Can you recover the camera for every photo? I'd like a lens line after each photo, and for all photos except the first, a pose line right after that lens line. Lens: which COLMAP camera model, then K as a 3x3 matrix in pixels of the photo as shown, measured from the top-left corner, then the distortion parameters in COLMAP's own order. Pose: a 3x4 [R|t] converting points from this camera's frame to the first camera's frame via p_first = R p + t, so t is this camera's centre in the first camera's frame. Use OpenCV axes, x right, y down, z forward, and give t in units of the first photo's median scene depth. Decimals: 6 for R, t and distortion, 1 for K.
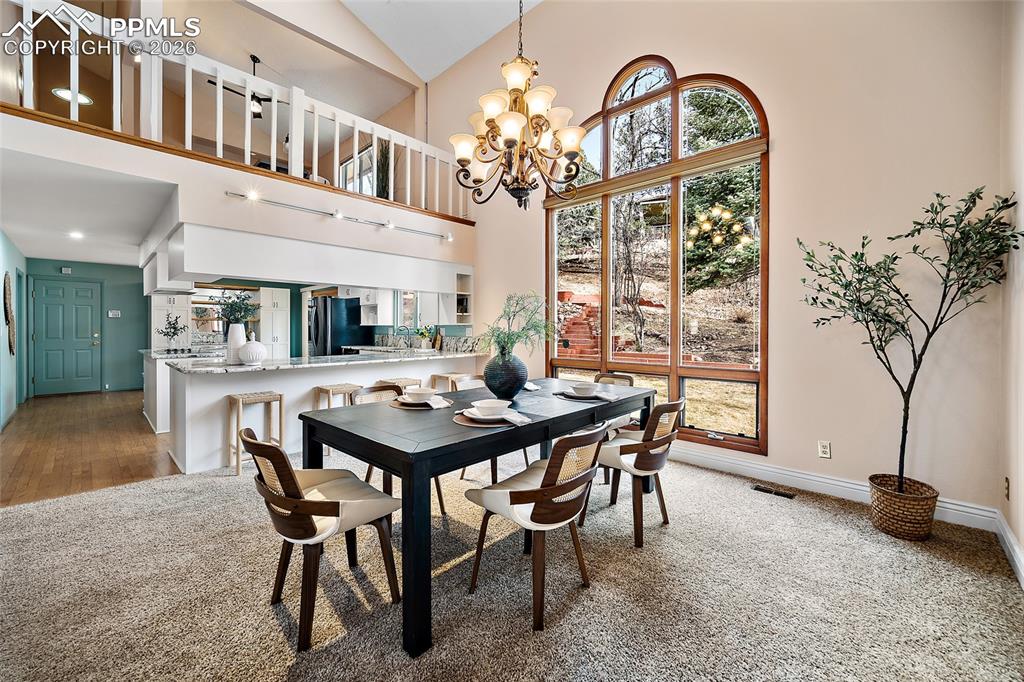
lens RADIAL K [[408.7, 0, 517.8], [0, 408.7, 330.6], [0, 0, 1]] dist [0.000646, 0.000308]
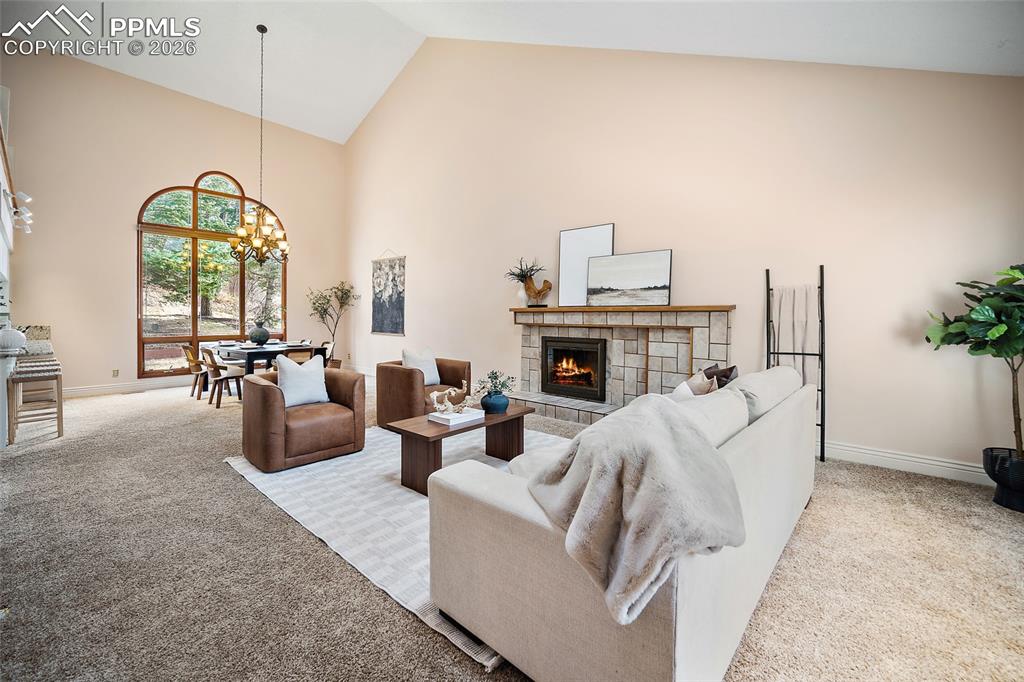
lens RADIAL K [[417.3, 0, 514.2], [0, 417.3, 314.3], [0, 0, 1]] dist [-0.001873, 0.000194]
pose [[-0.034362, 0.004183, 0.999401, -1.136101], [0.001305, 0.999991, -0.004140, -0.004764], [-0.999409, 0.001162, -0.034367, -0.185867]]
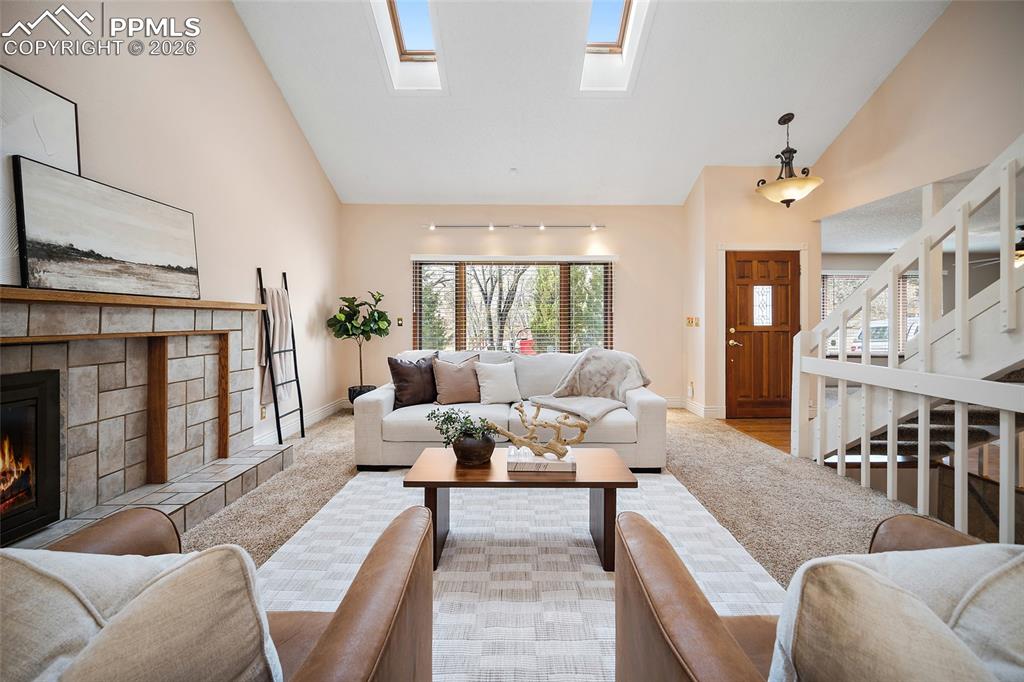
lens RADIAL K [[418.1, 0, 513.0], [0, 418.1, 327.5], [0, 0, 1]] dist [0.000416, 0.000270]
pose [[-0.733082, 0.010913, -0.680053, -0.327122], [-0.004592, 0.999769, 0.020994, -0.002461], [0.680125, 0.018513, -0.732863, 0.126621]]
